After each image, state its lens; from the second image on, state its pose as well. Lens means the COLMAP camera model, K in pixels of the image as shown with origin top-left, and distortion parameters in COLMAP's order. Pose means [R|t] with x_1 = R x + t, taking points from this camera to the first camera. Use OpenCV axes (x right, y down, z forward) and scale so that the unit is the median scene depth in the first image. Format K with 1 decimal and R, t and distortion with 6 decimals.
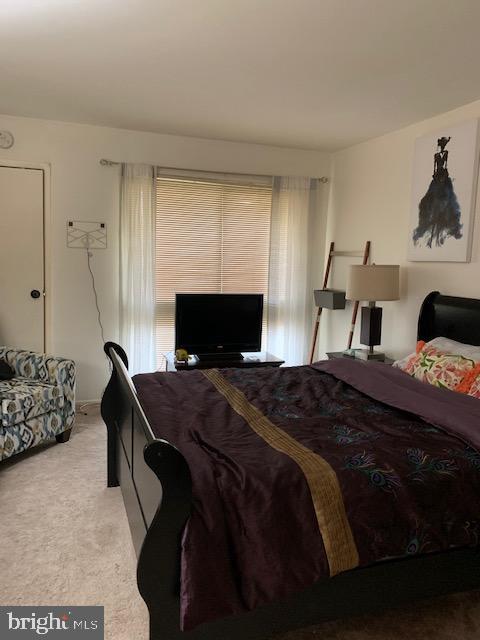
lens RADIAL K [[487.5, 0, 240.7], [0, 487.5, 316.8], [0, 0, 1]] dist [0.040207, -0.059325]
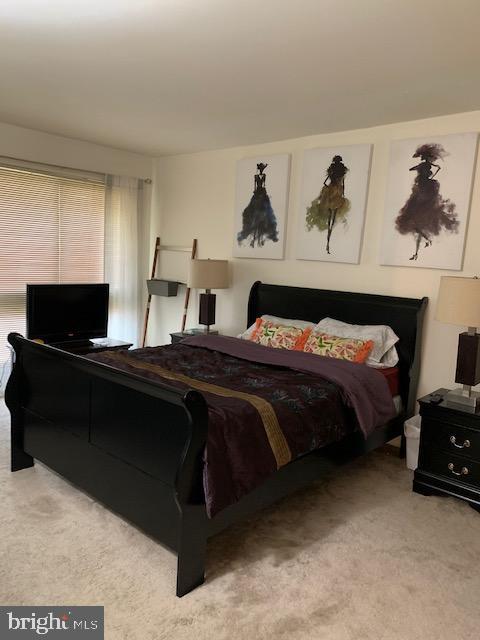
lens RADIAL K [[487.5, 0, 244.0], [0, 487.5, 316.7], [0, 0, 1]] dist [0.040207, -0.059325]
pose [[0.868995, -0.043542, 0.492901, -0.300798], [0.031925, 0.998979, 0.031962, 0.001211], [-0.493790, -0.012039, 0.869498, -0.125303]]
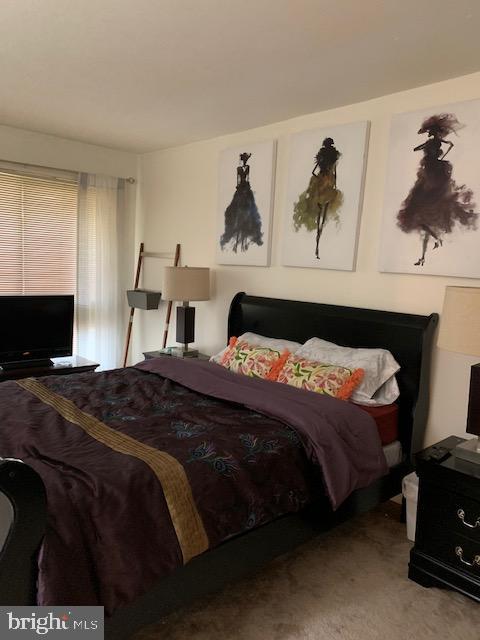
lens RADIAL K [[487.5, 0, 240.8], [0, 487.5, 317.0], [0, 0, 1]] dist [0.040207, -0.059325]
pose [[0.914313, -0.029351, 0.403944, -0.055864], [0.027831, 0.999566, 0.009635, -0.005599], [-0.404052, 0.002433, 0.914733, -0.010467]]
